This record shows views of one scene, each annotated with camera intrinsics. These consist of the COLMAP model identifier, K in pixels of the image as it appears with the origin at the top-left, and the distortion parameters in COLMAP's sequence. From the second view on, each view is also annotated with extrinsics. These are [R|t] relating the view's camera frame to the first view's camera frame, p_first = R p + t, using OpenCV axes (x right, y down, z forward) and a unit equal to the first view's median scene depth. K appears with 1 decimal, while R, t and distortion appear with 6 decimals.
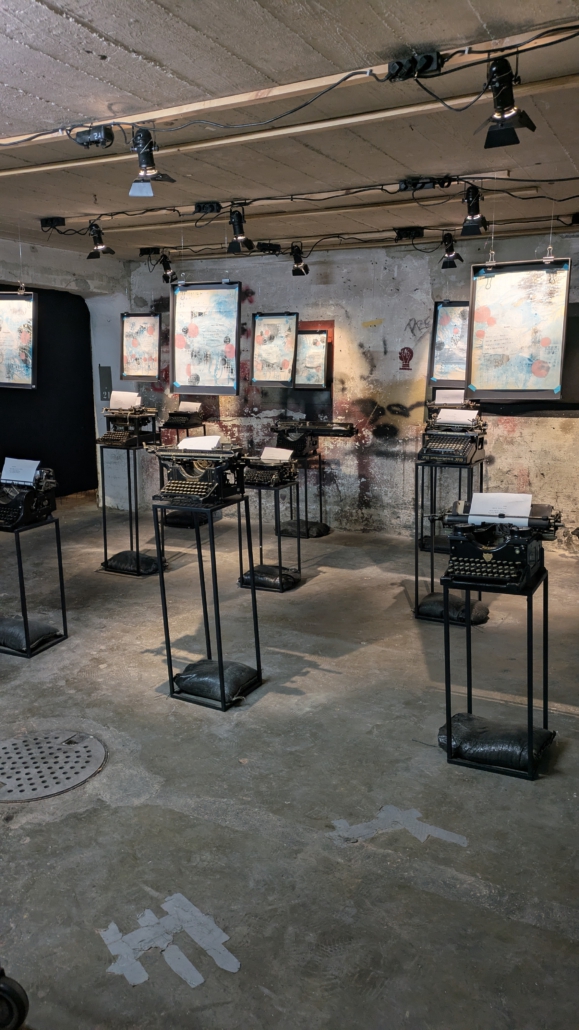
lens RADIAL K [[767.8, 0, 282.0], [0, 767.8, 501.0], [0, 0, 1]] dist [0.058972, -0.050865]
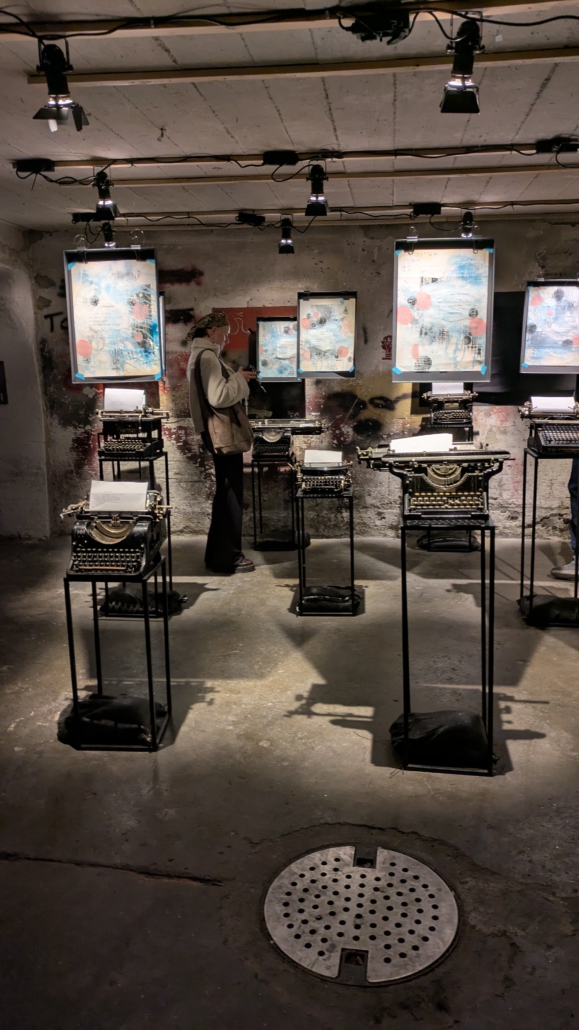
lens RADIAL K [[767.8, 0, 292.6], [0, 767.8, 499.1], [0, 0, 1]] dist [0.058972, -0.050865]
pose [[0.931069, -0.075192, 0.357011, -0.339507], [0.076231, 0.997027, 0.011182, -0.024798], [-0.356791, 0.016805, 0.934033, 0.200417]]
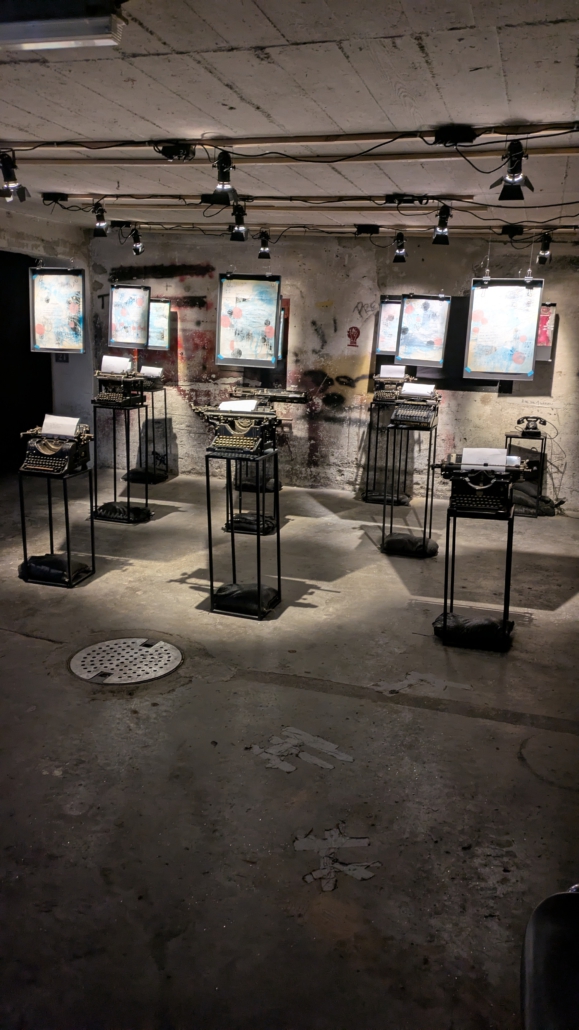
lens RADIAL K [[767.8, 0, 305.5], [0, 767.8, 509.4], [0, 0, 1]] dist [0.058972, -0.050865]
pose [[0.980163, -0.001396, 0.198186, -0.159815], [-0.009268, 0.998558, 0.052871, 0.015434], [-0.197974, -0.053659, 0.978737, -0.149342]]
